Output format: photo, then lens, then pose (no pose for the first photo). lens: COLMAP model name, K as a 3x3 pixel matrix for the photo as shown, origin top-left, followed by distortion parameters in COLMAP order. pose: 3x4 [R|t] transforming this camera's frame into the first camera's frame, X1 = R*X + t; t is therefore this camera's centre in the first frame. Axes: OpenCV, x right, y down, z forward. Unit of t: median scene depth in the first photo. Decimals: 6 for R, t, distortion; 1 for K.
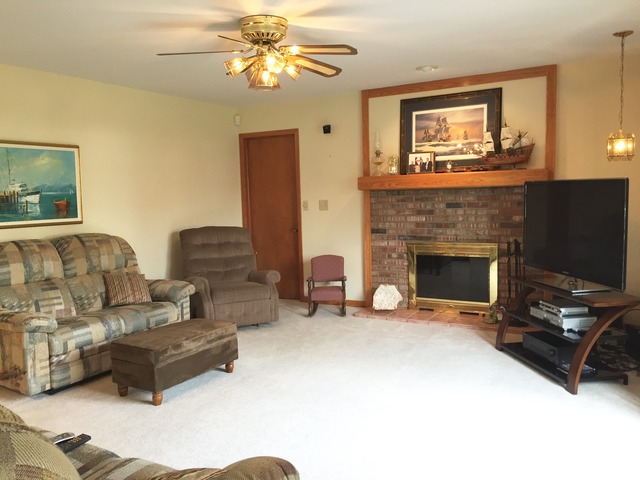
lens RADIAL K [[546.2, 0, 319.1], [0, 546.2, 236.2], [0, 0, 1]] dist [0.093141, -0.131986]
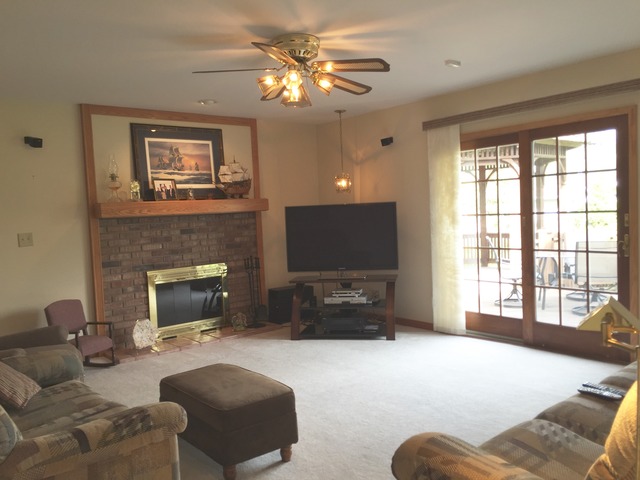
lens RADIAL K [[546.2, 0, 319.1], [0, 546.2, 236.2], [0, 0, 1]] dist [0.093141, -0.131986]
pose [[0.355265, -0.032512, 0.934200, -0.651705], [0.115909, 0.993214, -0.009513, -0.007734], [-0.927551, 0.111662, 0.356623, 0.392684]]
